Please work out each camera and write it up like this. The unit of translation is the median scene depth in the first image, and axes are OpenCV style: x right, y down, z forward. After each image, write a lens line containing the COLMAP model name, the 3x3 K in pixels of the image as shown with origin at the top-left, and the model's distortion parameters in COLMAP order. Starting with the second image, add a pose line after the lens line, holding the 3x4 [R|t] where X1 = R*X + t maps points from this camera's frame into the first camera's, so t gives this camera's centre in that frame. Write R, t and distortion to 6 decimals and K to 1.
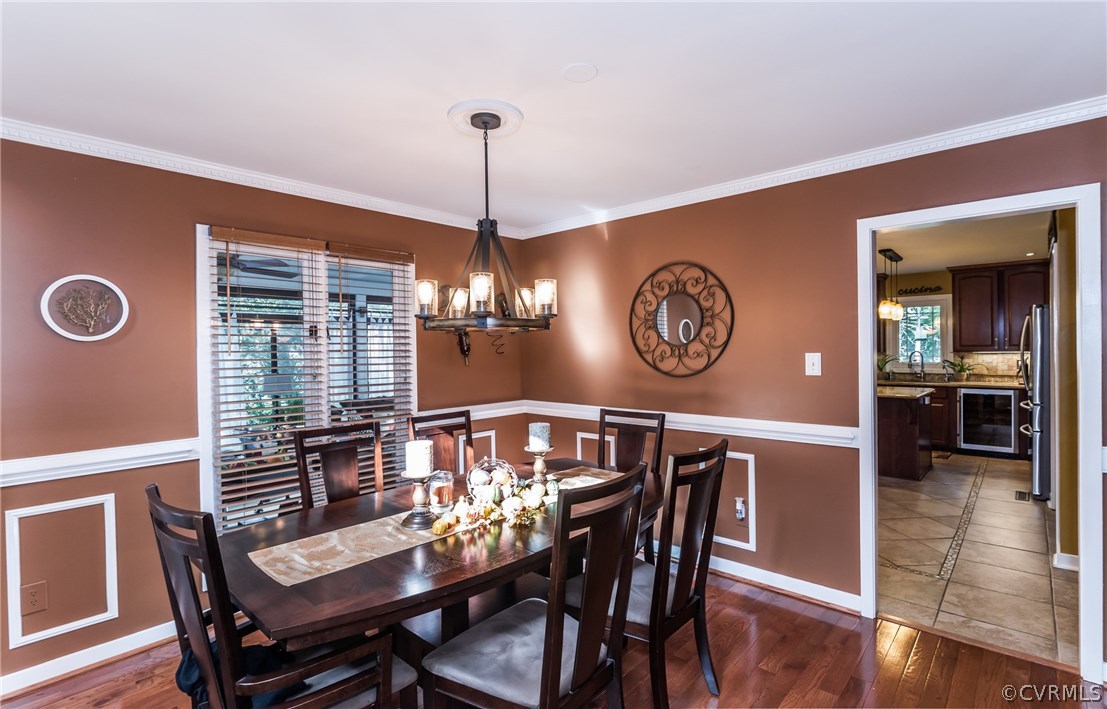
lens RADIAL K [[527.0, 0, 557.2], [0, 527.0, 355.3], [0, 0, 1]] dist [0.000900, -0.000019]
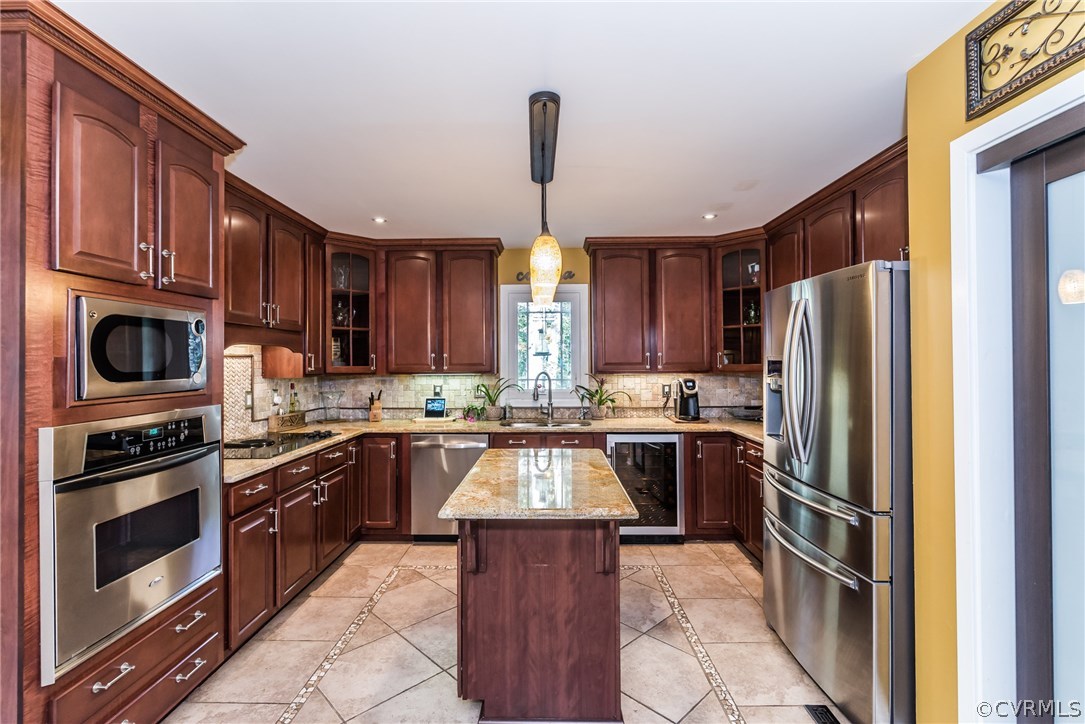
lens RADIAL K [[491.5, 0, 542.3], [0, 491.5, 359.8], [0, 0, 1]] dist [0.002770, 0.000087]
pose [[0.754705, 0.006722, 0.656029, 0.317083], [0.006239, 0.999829, -0.017422, -0.013211], [-0.656034, 0.017242, 0.754534, 0.592214]]
